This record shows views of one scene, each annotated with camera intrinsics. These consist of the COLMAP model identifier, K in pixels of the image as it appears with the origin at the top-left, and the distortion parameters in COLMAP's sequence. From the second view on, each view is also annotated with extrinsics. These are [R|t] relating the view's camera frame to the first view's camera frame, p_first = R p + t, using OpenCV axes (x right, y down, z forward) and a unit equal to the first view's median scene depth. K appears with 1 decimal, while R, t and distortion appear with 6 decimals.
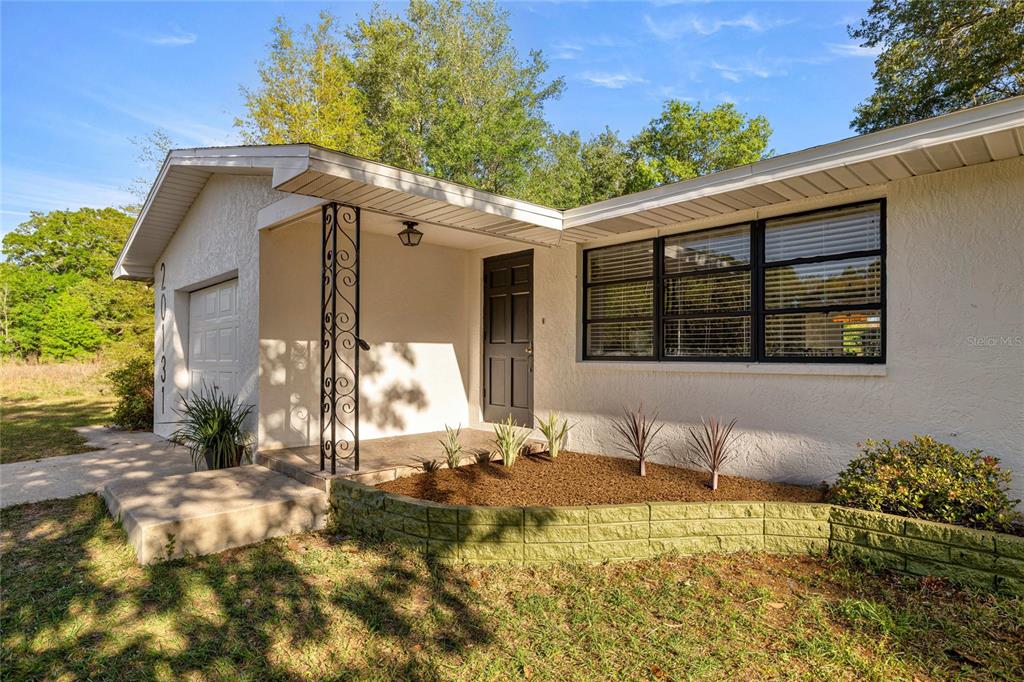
lens RADIAL K [[523.3, 0, 512.0], [0, 523.3, 341.0], [0, 0, 1]] dist [-0.004498, -0.000448]
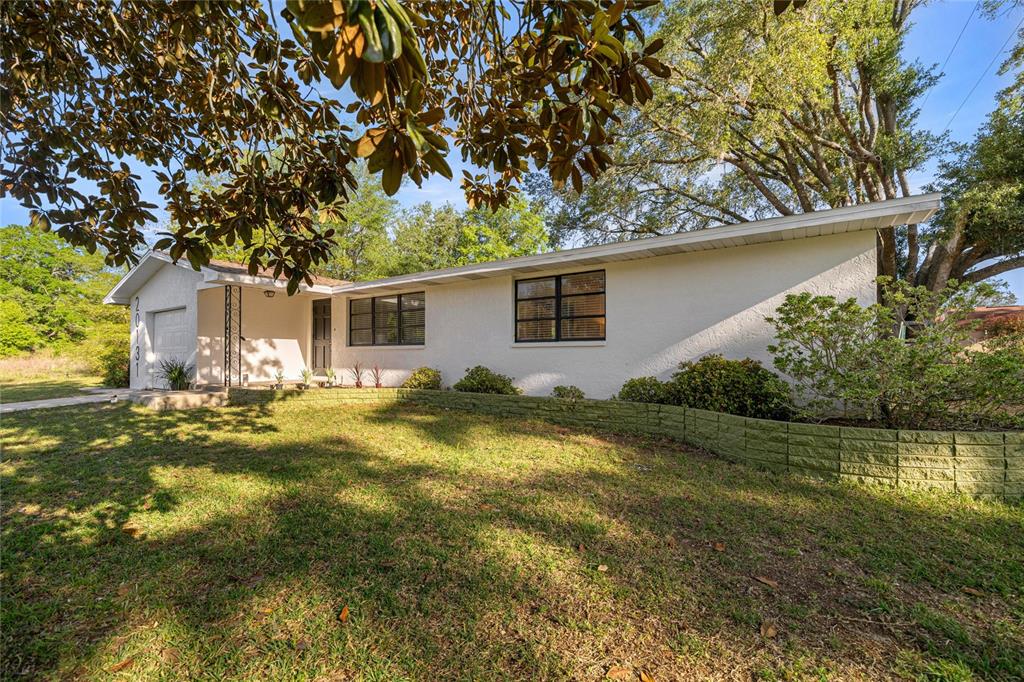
lens RADIAL K [[426.3, 0, 505.9], [0, 426.3, 343.7], [0, 0, 1]] dist [0.000243, 0.000263]
pose [[0.981072, 0.000684, 0.193643, 0.471054], [-0.000766, 1.000000, 0.000350, 0.025132], [-0.193643, -0.000492, 0.981072, -1.068876]]
